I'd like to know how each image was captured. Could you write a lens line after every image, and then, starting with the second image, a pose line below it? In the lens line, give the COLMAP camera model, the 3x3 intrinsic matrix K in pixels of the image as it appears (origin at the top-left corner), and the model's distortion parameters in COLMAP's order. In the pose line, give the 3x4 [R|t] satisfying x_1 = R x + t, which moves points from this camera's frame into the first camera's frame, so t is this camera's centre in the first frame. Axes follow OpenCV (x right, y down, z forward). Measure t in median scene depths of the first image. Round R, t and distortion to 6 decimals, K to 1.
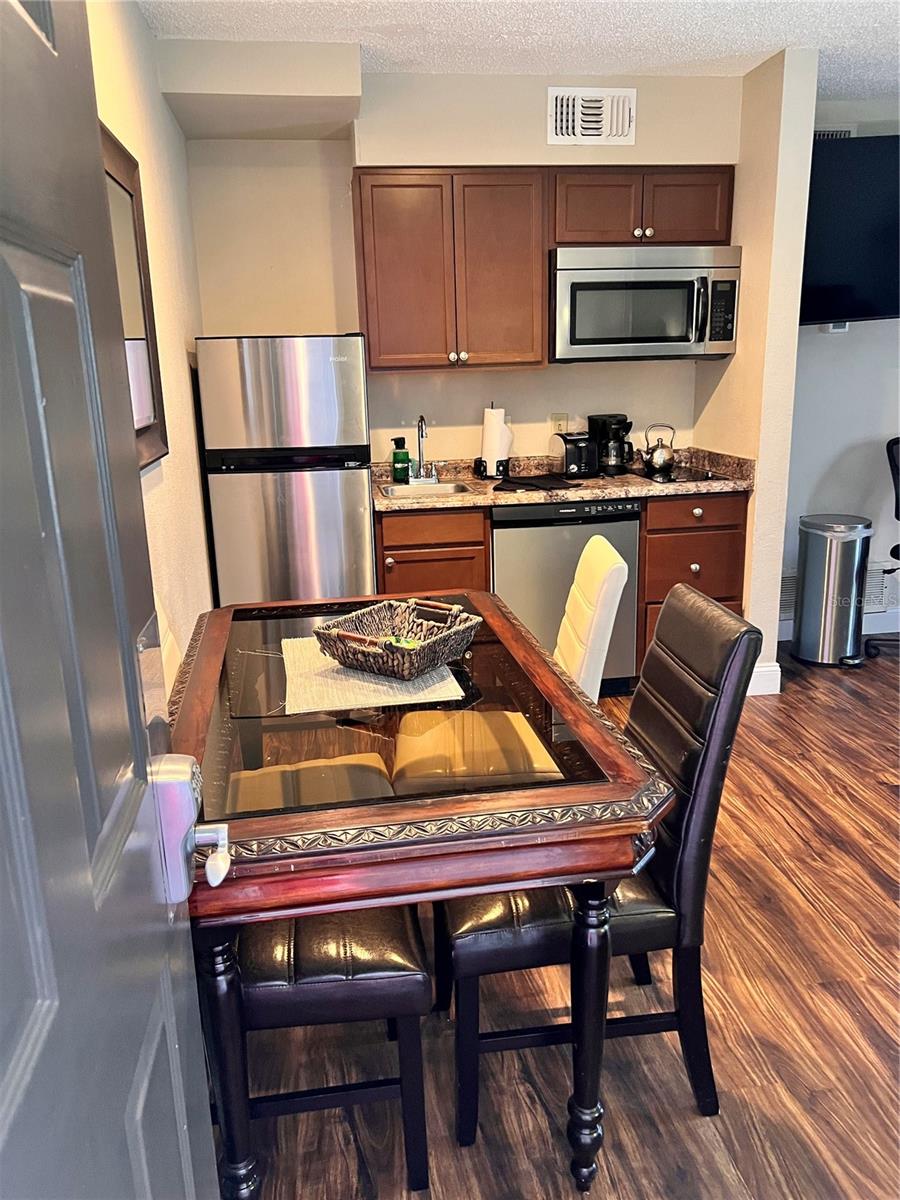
lens RADIAL K [[898.2, 0, 446.8], [0, 898.2, 608.1], [0, 0, 1]] dist [0.032858, -0.048633]
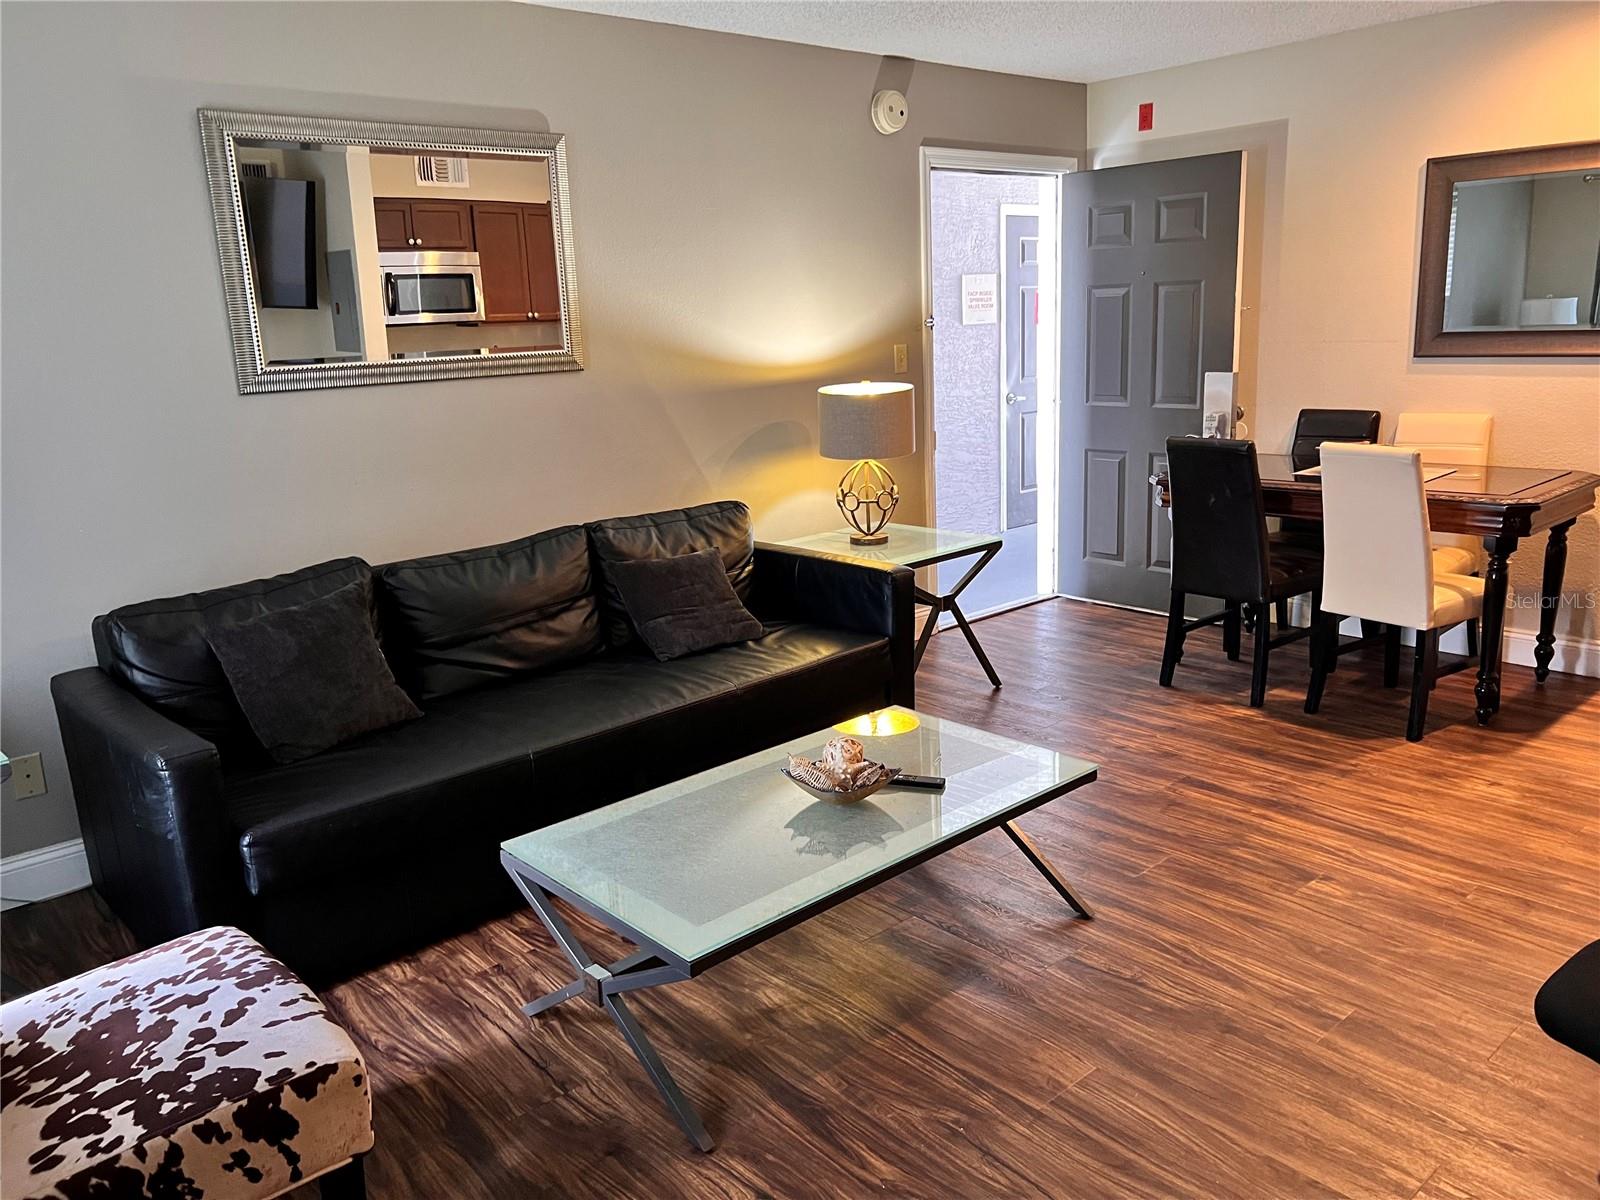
lens RADIAL K [[1197.6, 0, 800.0], [0, 1197.6, 600.0], [0, 0, 1]] dist [0.032858, -0.048633]
pose [[-0.835983, 0.190332, -0.514690, 1.115788], [-0.078229, 0.887009, 0.455078, -0.368273], [0.543151, 0.420701, -0.726635, 1.172815]]
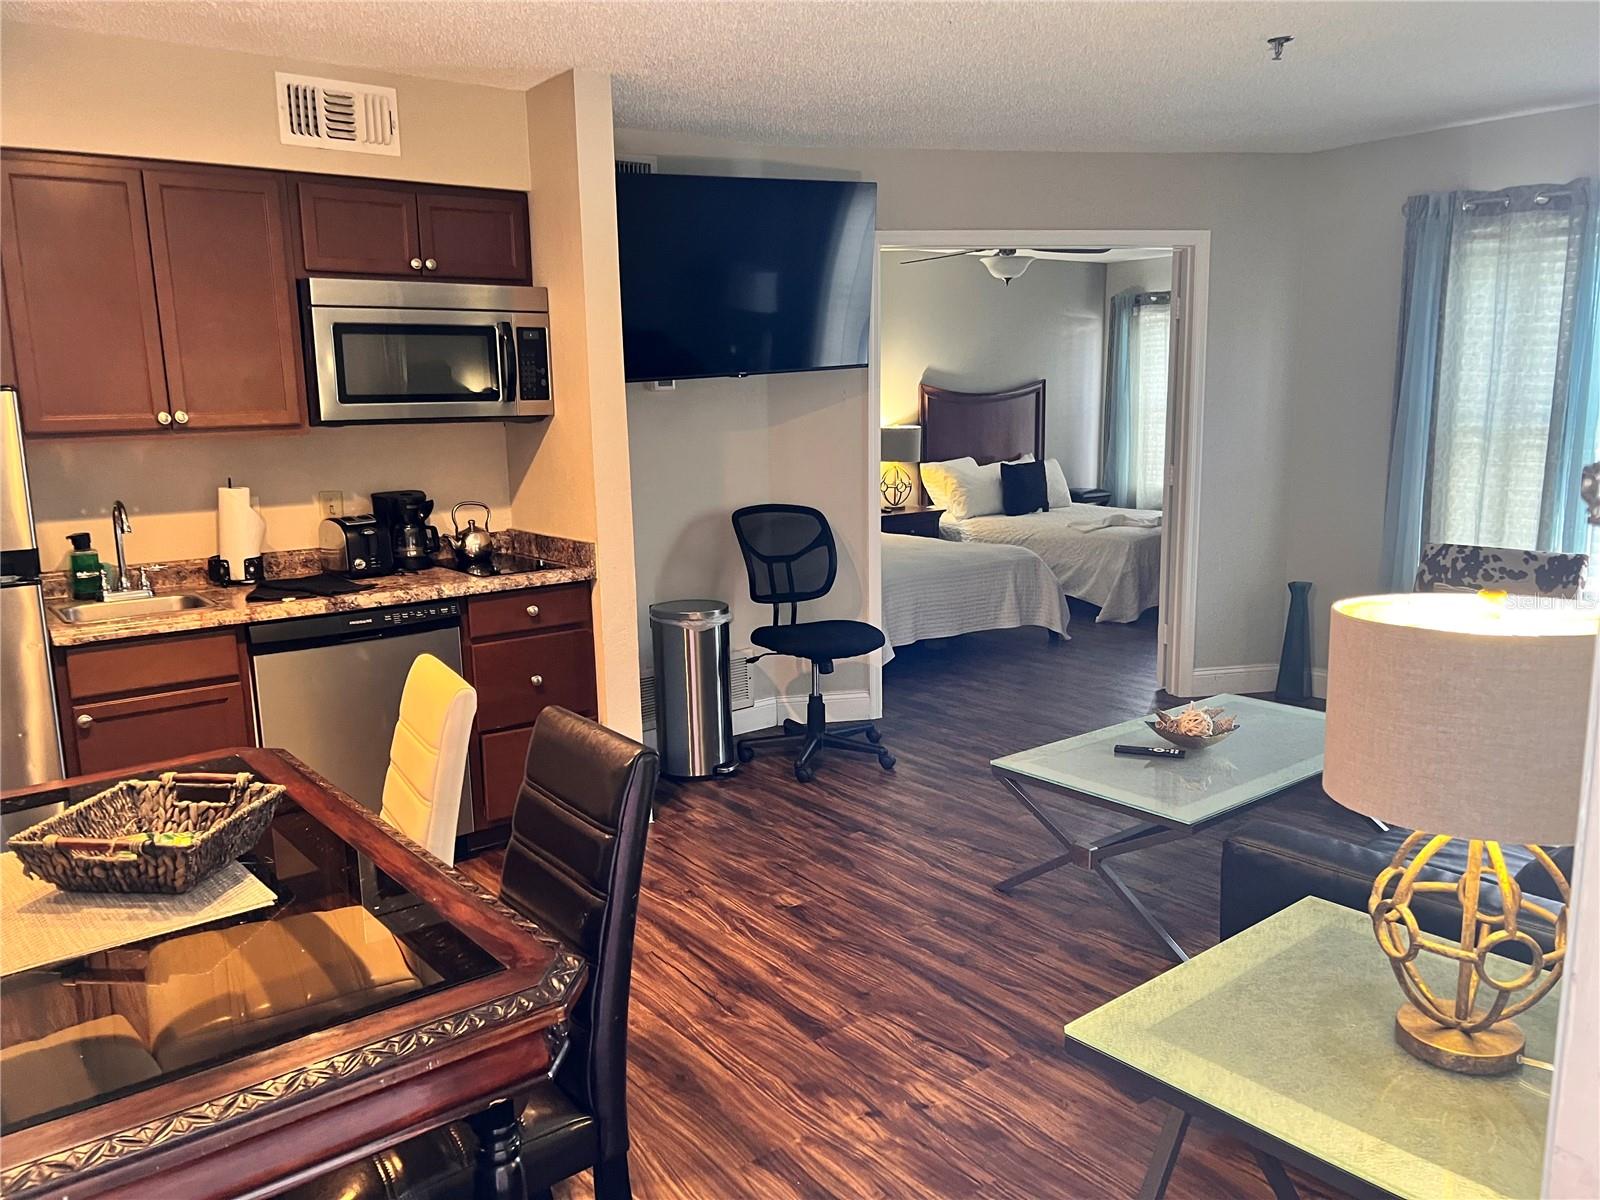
lens RADIAL K [[1197.6, 0, 800.0], [0, 1197.6, 600.0], [0, 0, 1]] dist [0.032858, -0.048633]
pose [[0.868547, -0.074072, 0.490041, -0.034644], [0.126316, 0.989199, -0.074360, -0.007038], [-0.479240, 0.126486, 0.868522, -0.034318]]
